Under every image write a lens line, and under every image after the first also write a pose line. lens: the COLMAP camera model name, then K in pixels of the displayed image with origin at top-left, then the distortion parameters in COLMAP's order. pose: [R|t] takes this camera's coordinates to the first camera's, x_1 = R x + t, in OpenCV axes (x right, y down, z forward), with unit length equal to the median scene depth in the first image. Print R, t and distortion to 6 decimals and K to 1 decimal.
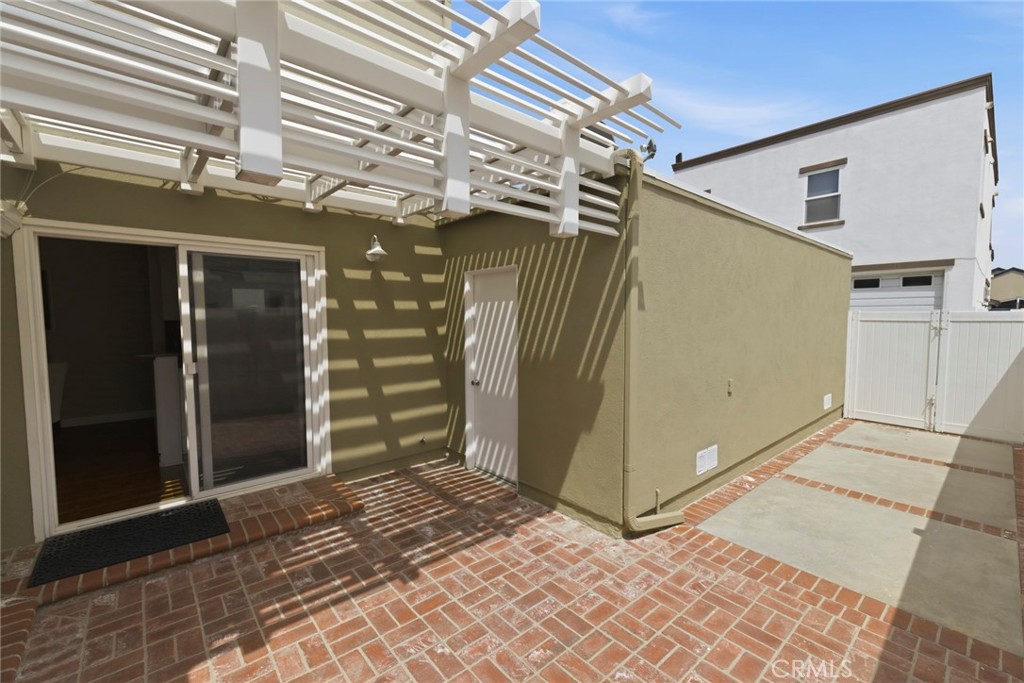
lens RADIAL K [[424.6, 0, 511.3], [0, 424.6, 335.9], [0, 0, 1]] dist [0.011933, -0.000463]
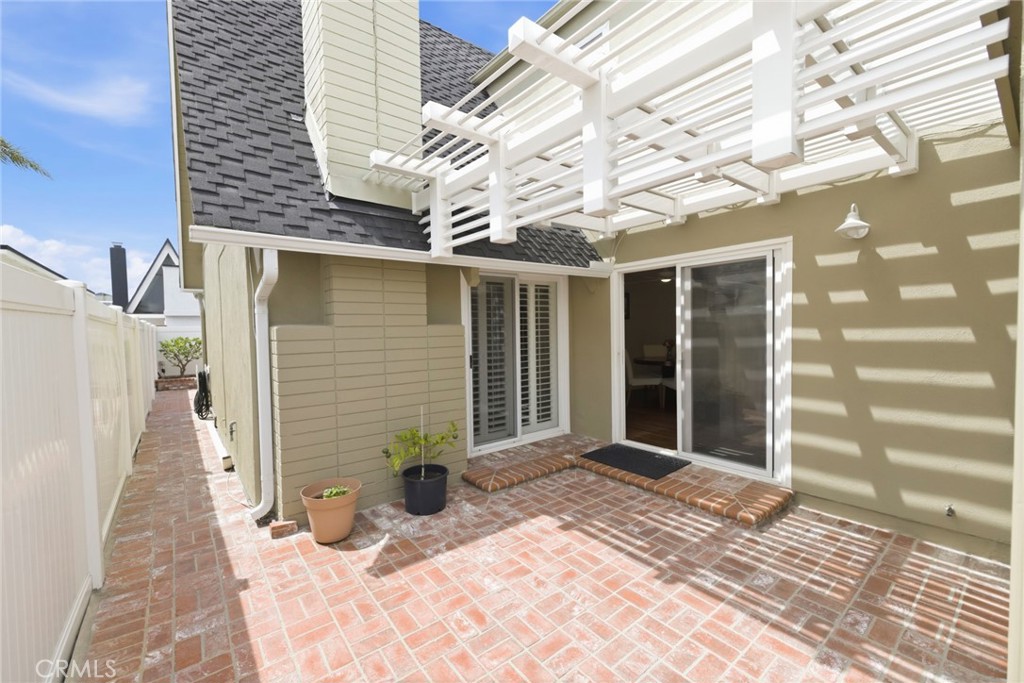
lens RADIAL K [[424.6, 0, 511.3], [0, 424.6, 341.5], [0, 0, 1]] dist [0.011933, -0.000463]
pose [[-0.036105, 0.037615, -0.998640, 0.535629], [-0.026102, 0.998915, 0.038569, -0.006318], [0.999007, 0.027459, -0.035084, 0.483032]]
